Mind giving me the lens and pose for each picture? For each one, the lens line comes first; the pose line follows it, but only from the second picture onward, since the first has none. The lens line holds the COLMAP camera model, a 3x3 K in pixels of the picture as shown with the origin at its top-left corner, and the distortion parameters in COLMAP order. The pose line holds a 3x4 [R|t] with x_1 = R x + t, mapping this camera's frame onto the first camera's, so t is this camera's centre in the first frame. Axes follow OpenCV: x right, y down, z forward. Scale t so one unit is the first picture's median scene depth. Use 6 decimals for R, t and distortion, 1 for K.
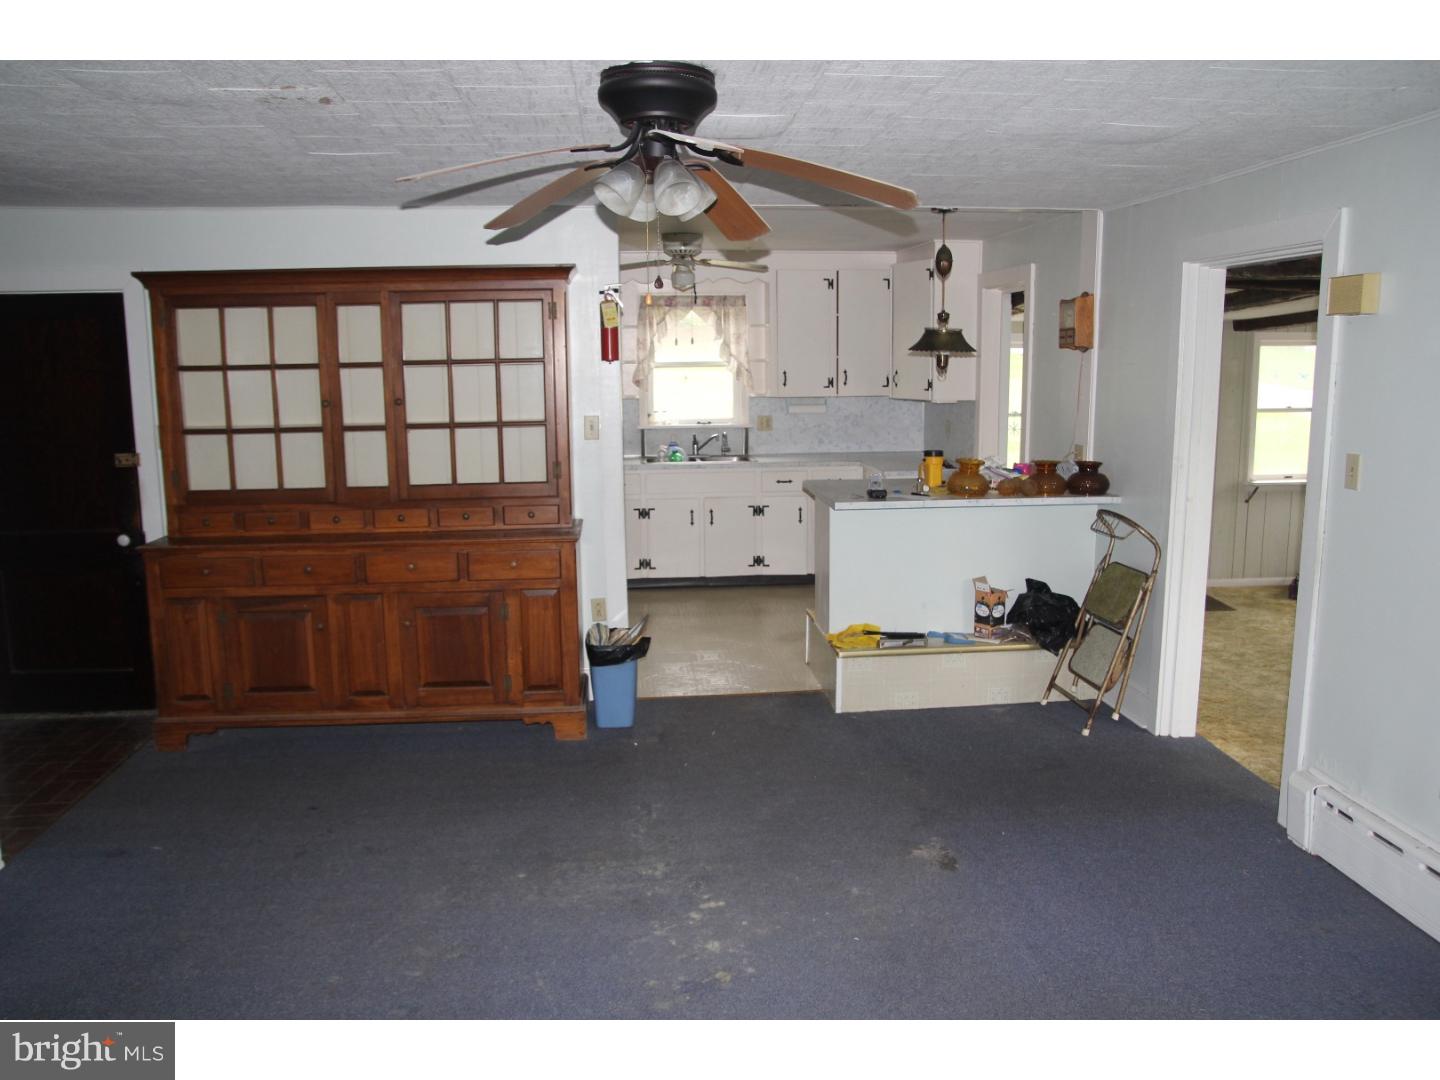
lens RADIAL K [[1091.9, 0, 720.0], [0, 1091.9, 540.0], [0, 0, 1]] dist [-0.131520, 0.117756]
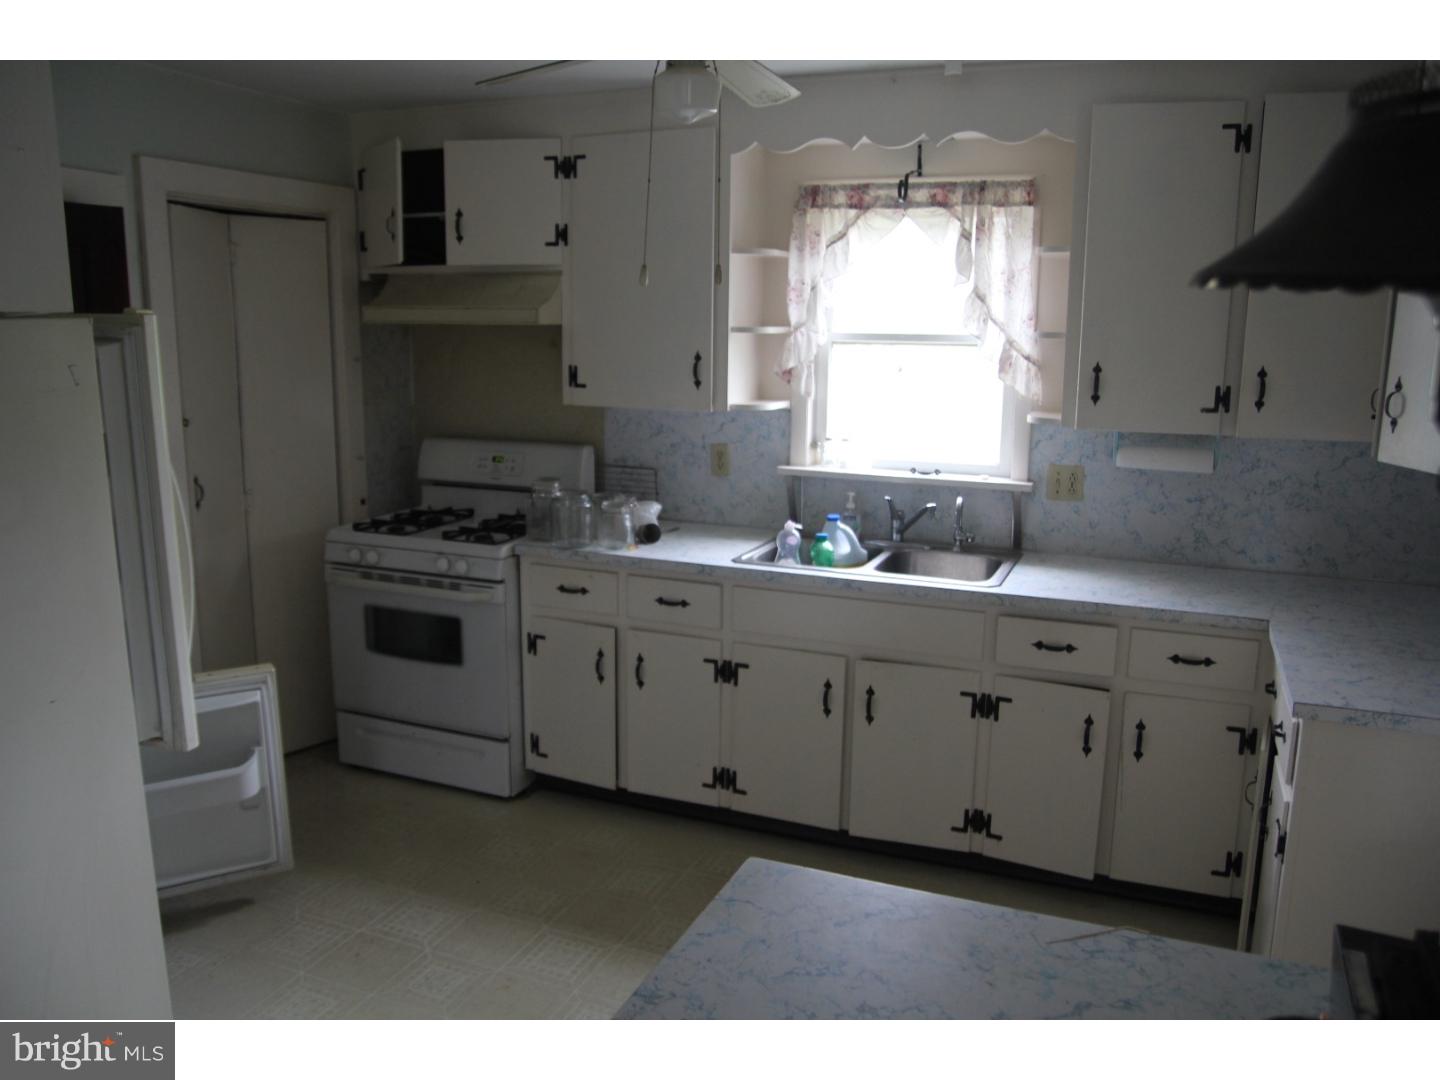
lens RADIAL K [[1091.9, 0, 720.0], [0, 1091.9, 540.0], [0, 0, 1]] dist [-0.131520, 0.117756]
pose [[0.891960, 0.111194, -0.438227, 0.111667], [-0.099379, 0.993798, 0.049889, -0.094972], [0.441056, -0.000948, 0.897479, 0.571982]]
